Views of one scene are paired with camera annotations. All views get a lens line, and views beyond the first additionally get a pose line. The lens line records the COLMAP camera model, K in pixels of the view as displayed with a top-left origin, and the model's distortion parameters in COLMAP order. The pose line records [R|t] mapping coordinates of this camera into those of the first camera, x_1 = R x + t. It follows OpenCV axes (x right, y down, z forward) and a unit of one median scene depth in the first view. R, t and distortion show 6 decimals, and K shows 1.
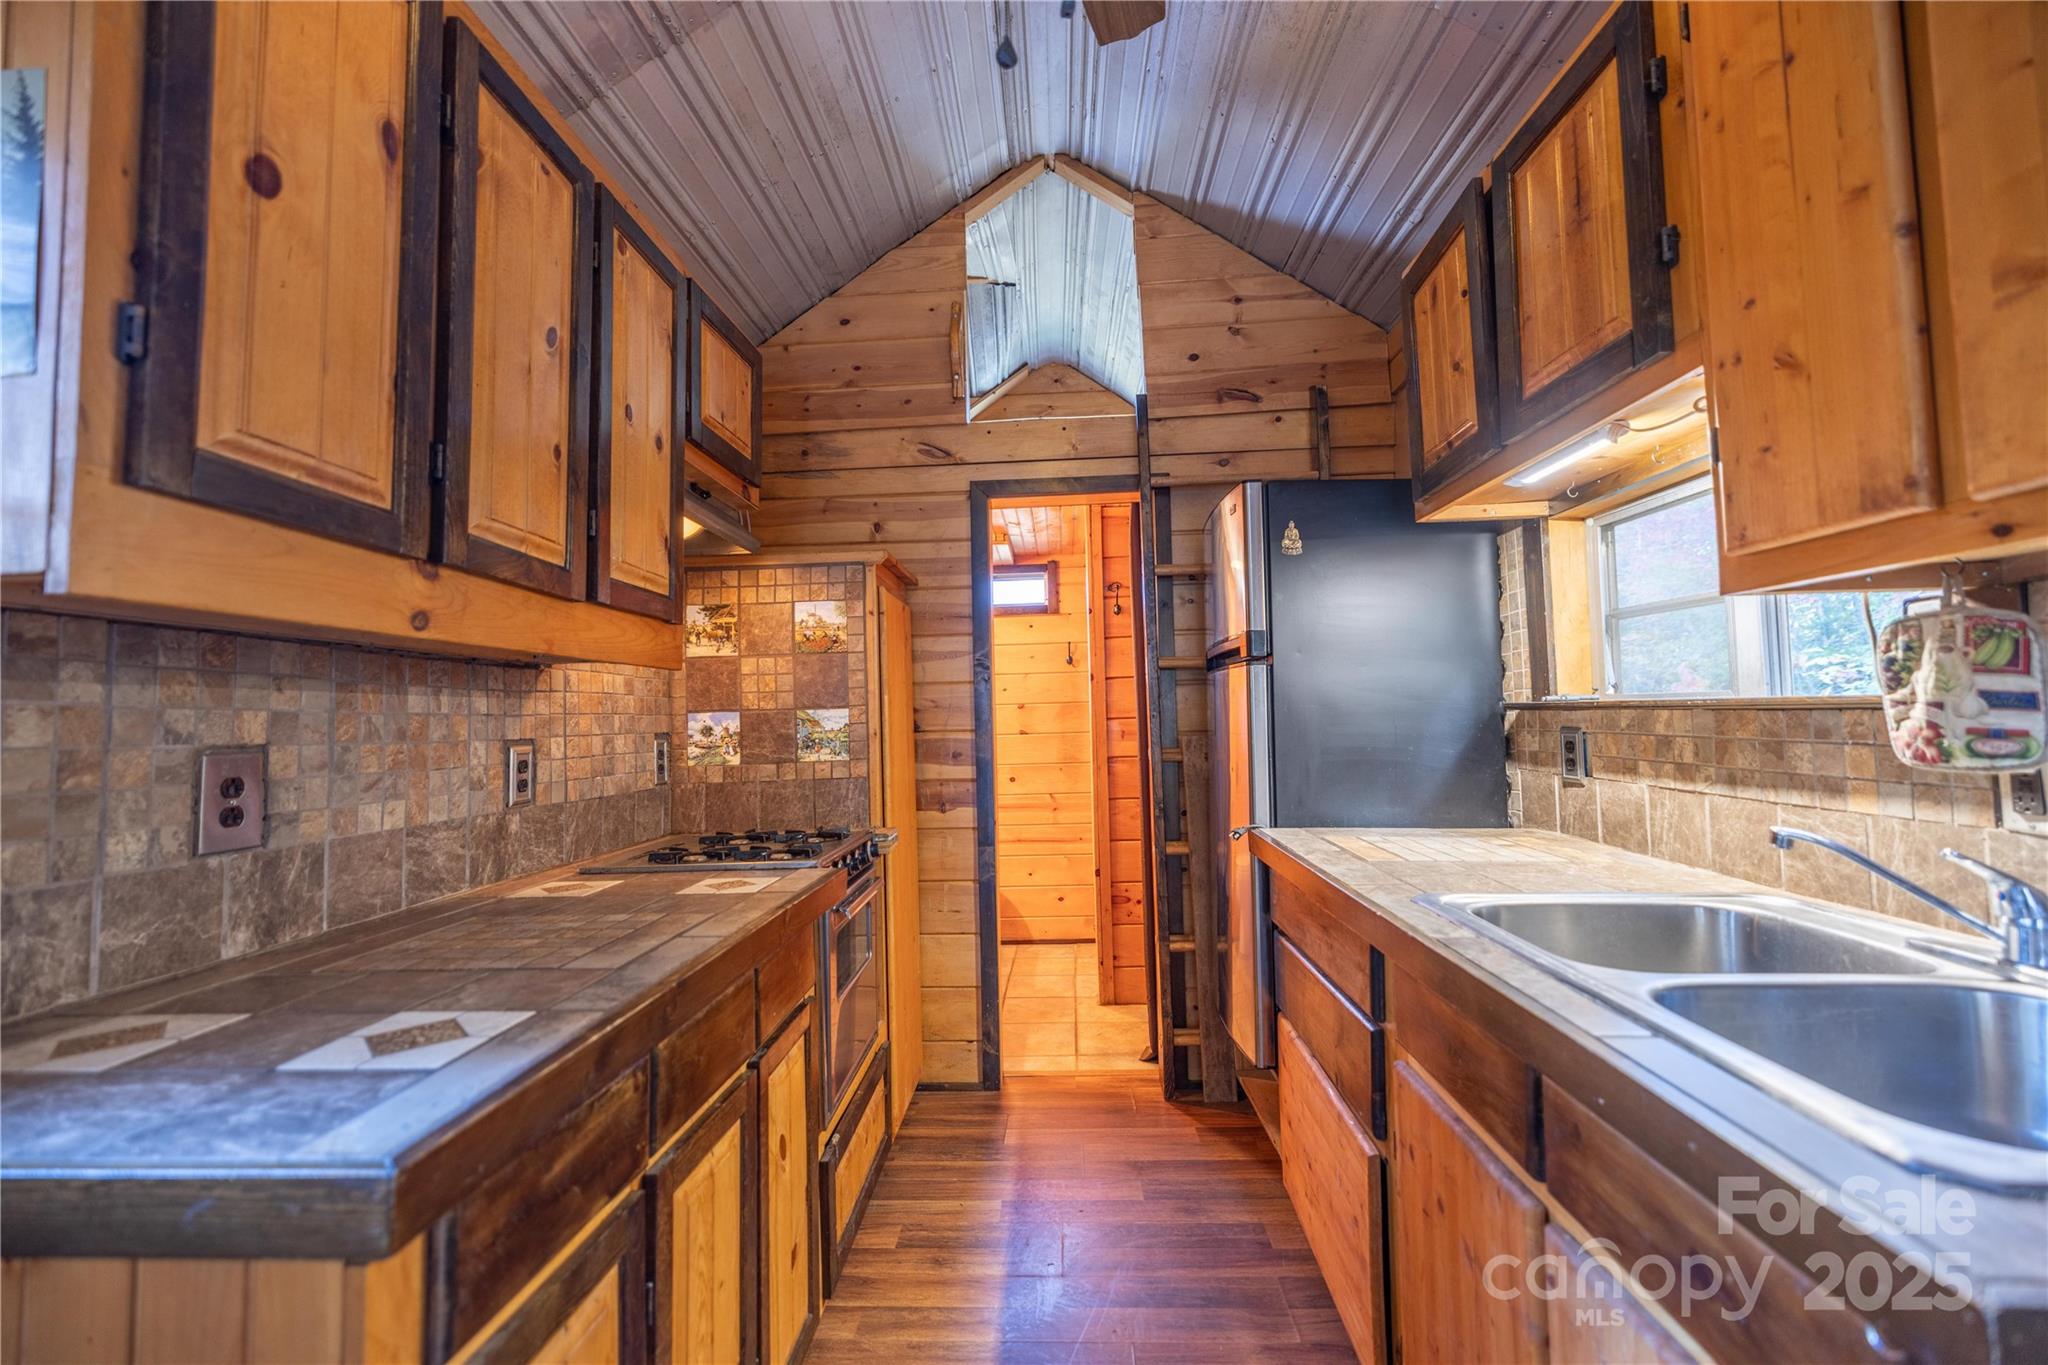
lens RADIAL K [[867.5, 0, 1021.6], [0, 867.5, 669.0], [0, 0, 1]] dist [0.002316, -0.000264]
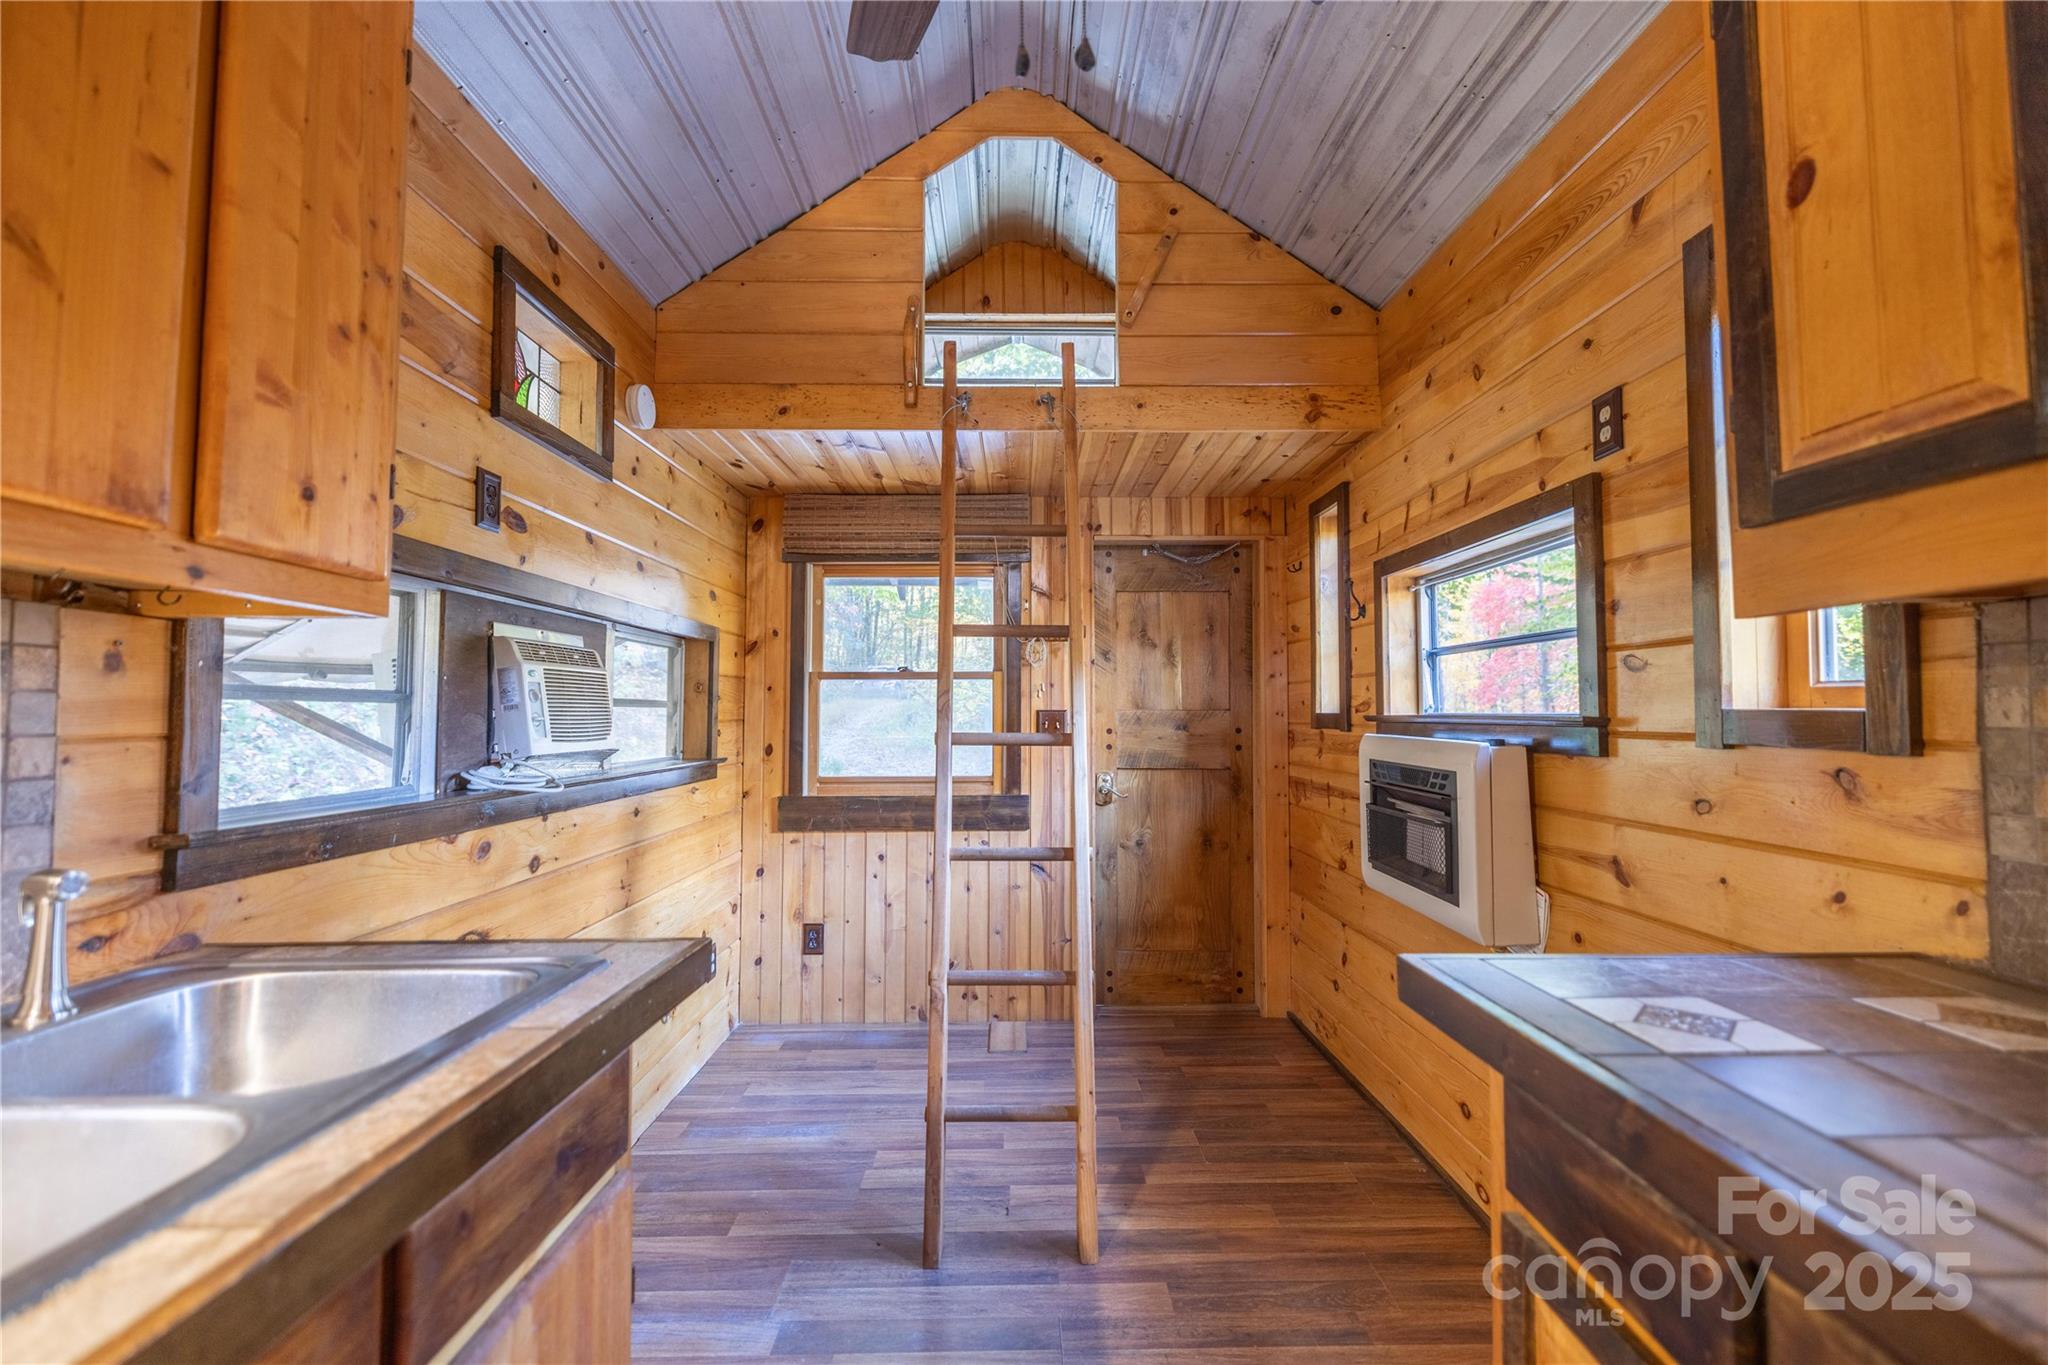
lens RADIAL K [[867.5, 0, 1025.1], [0, 867.5, 673.9], [0, 0, 1]] dist [0.002316, -0.000264]
pose [[-0.997672, 0.018516, -0.065632, 0.055665], [0.025489, 0.993927, -0.107046, 0.043494], [0.063252, -0.108469, -0.992086, 0.815574]]
